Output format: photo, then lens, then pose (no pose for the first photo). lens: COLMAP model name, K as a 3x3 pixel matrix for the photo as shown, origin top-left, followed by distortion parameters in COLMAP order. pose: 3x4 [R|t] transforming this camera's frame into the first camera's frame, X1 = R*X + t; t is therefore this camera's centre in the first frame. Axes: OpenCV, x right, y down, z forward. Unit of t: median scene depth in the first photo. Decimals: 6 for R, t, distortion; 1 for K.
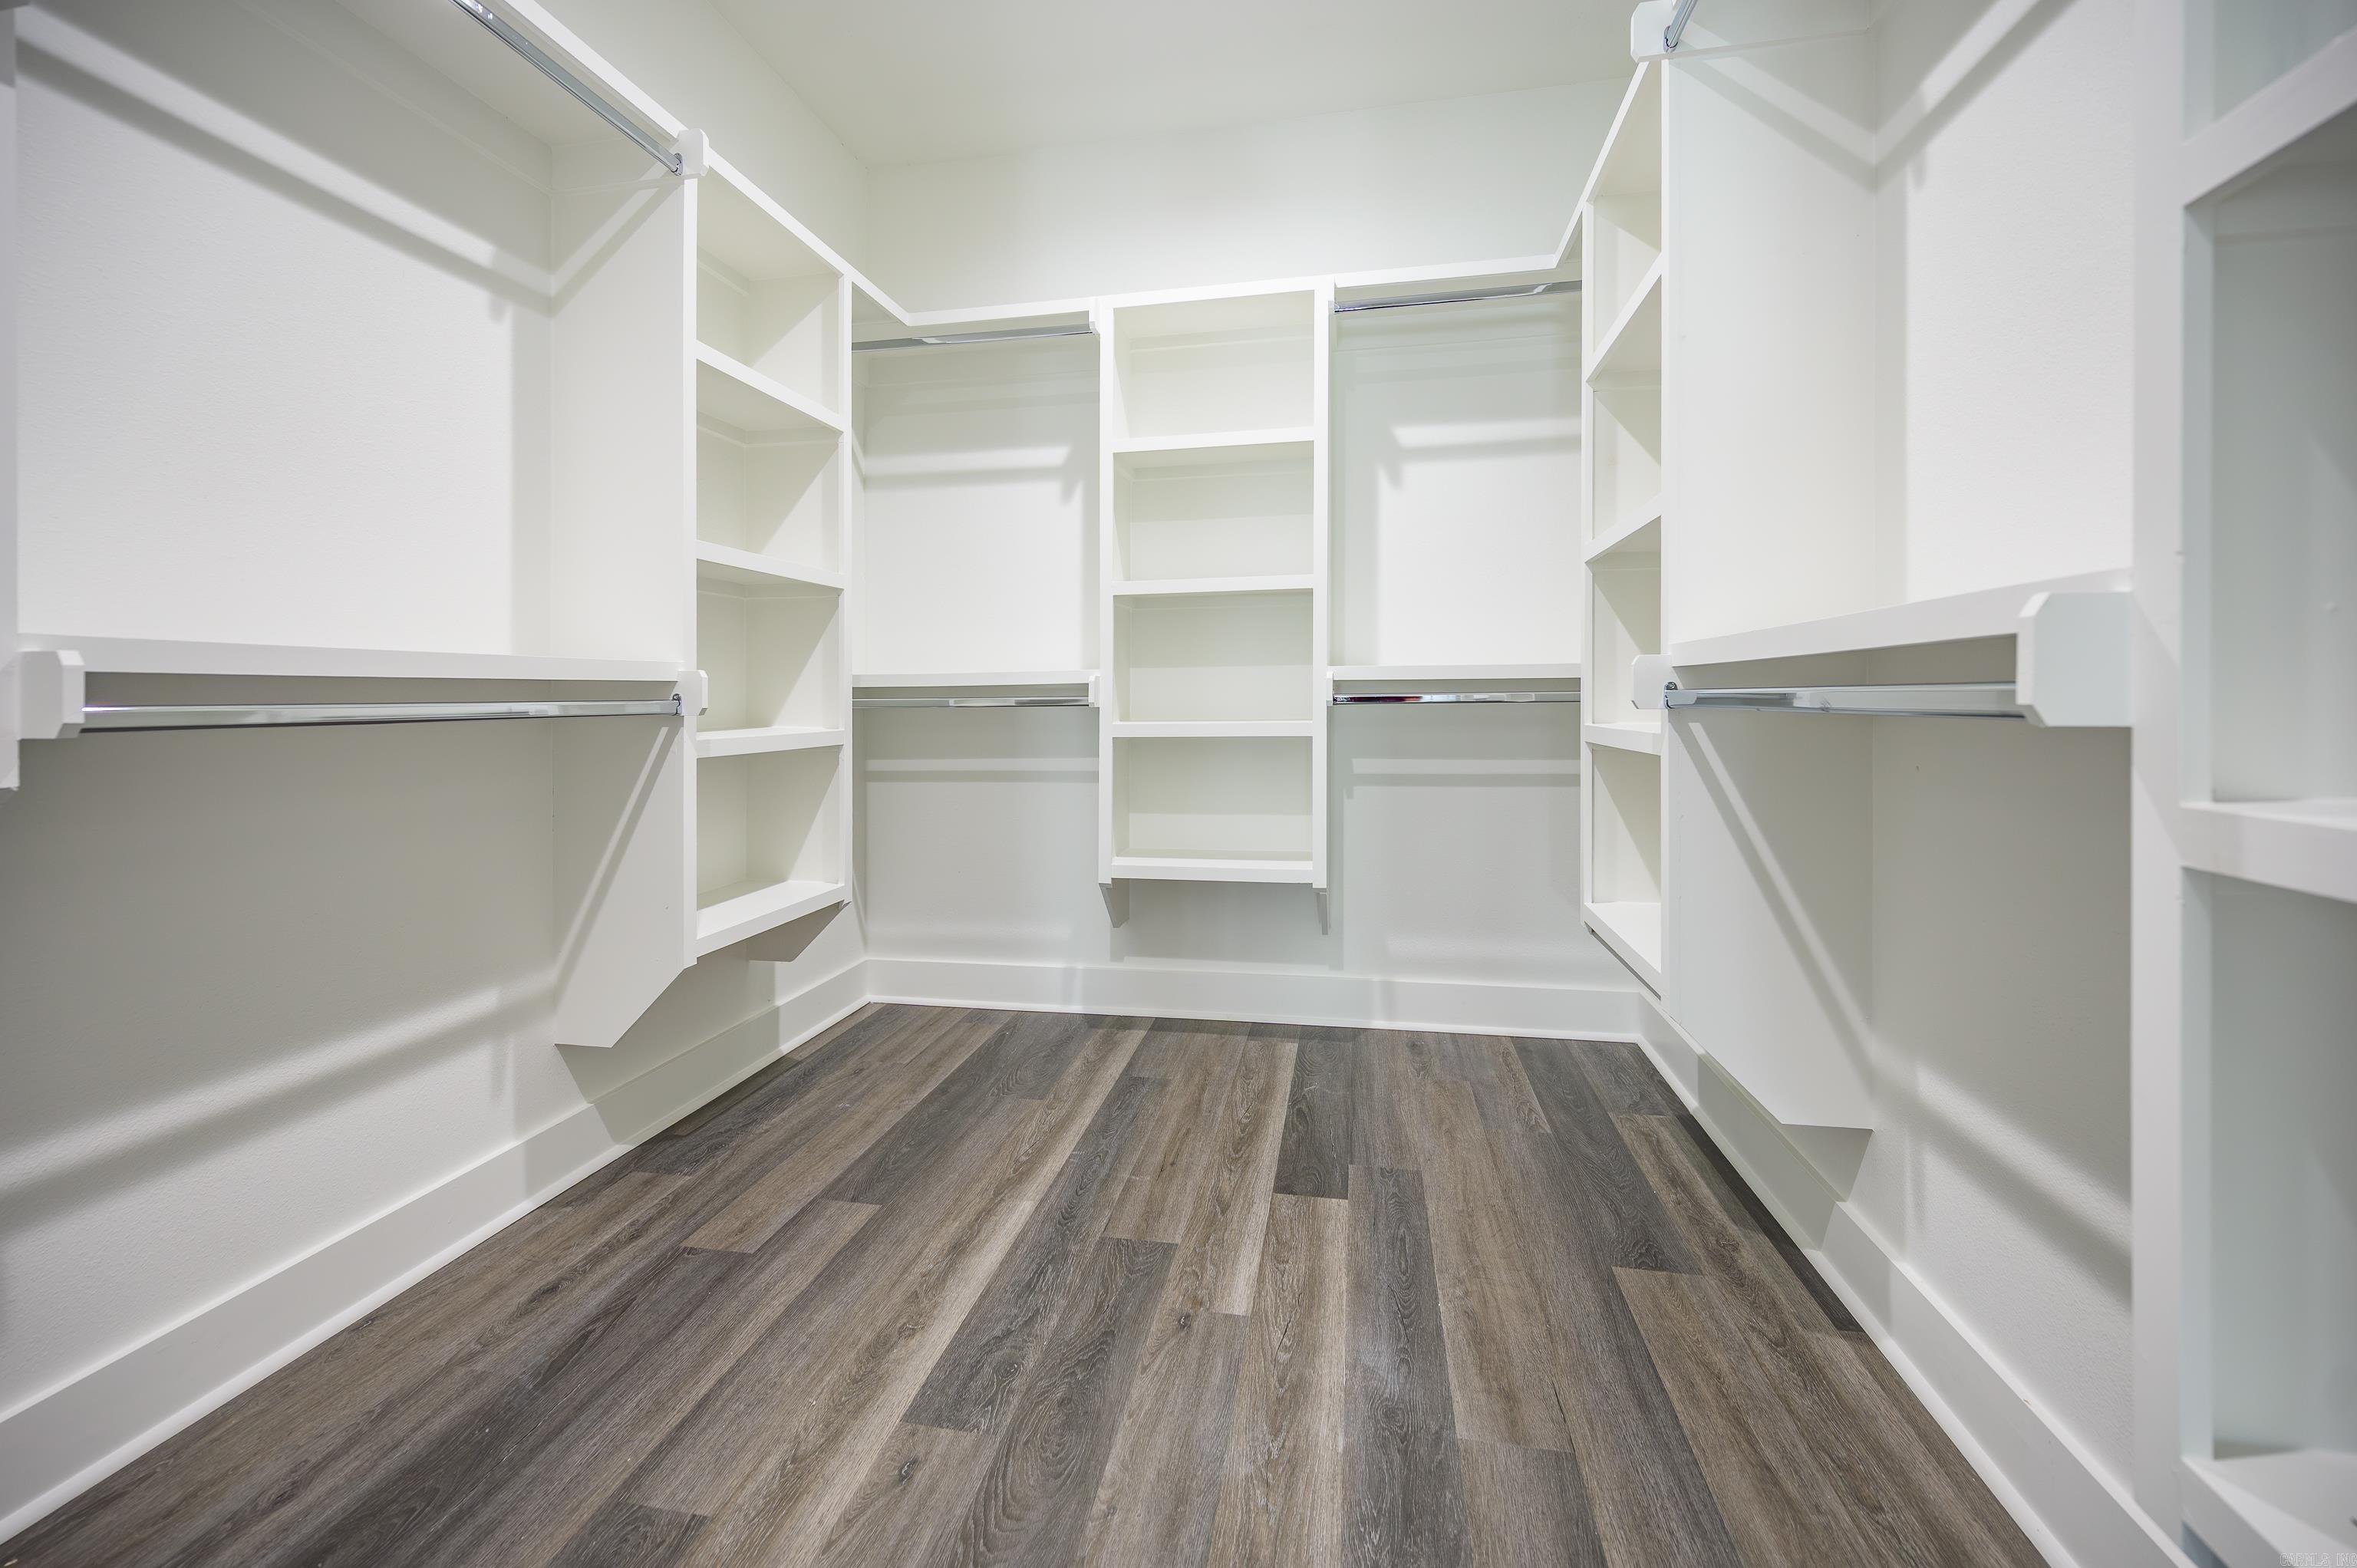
lens RADIAL K [[982.8, 0, 1175.7], [0, 982.8, 685.4], [0, 0, 1]] dist [-0.000212, -0.000338]
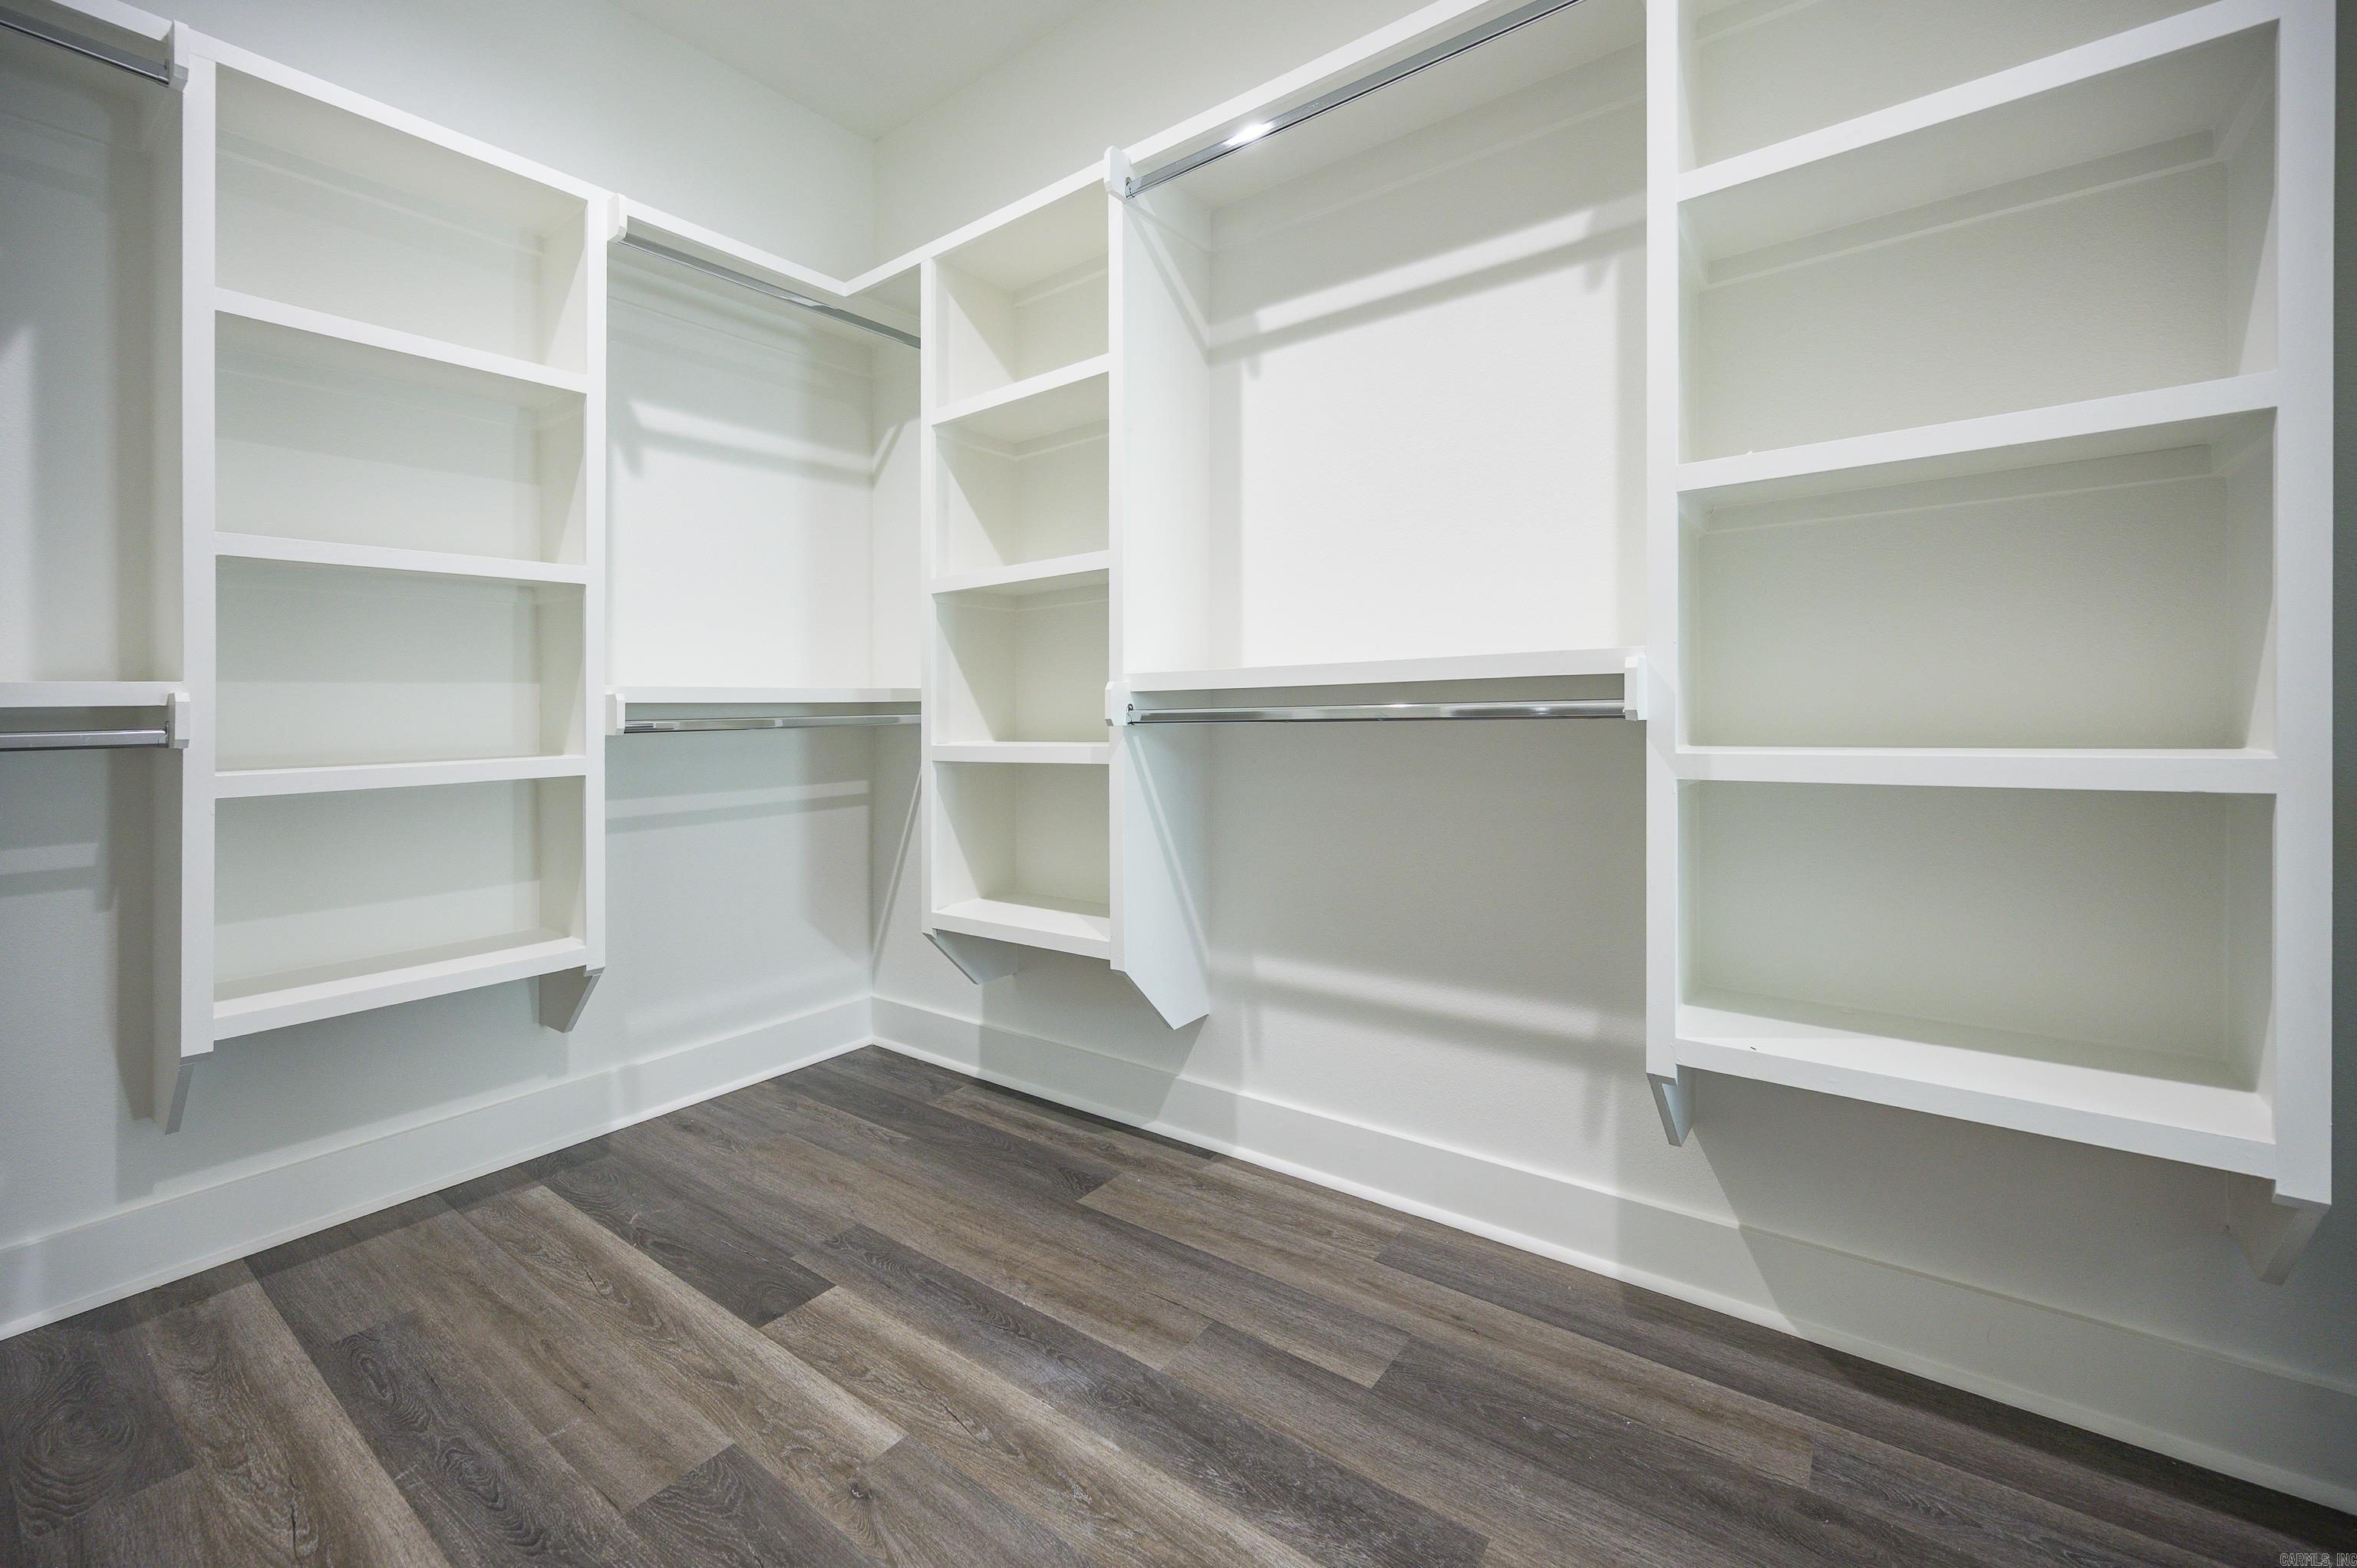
lens RADIAL K [[951.7, 0, 1217.8], [0, 951.7, 714.6], [0, 0, 1]] dist [-0.000446, -0.000158]
pose [[0.428960, -0.003898, 0.903315, -0.494324], [0.005414, 0.999984, 0.001745, 0.008045], [-0.903307, 0.004142, 0.428974, 0.346013]]
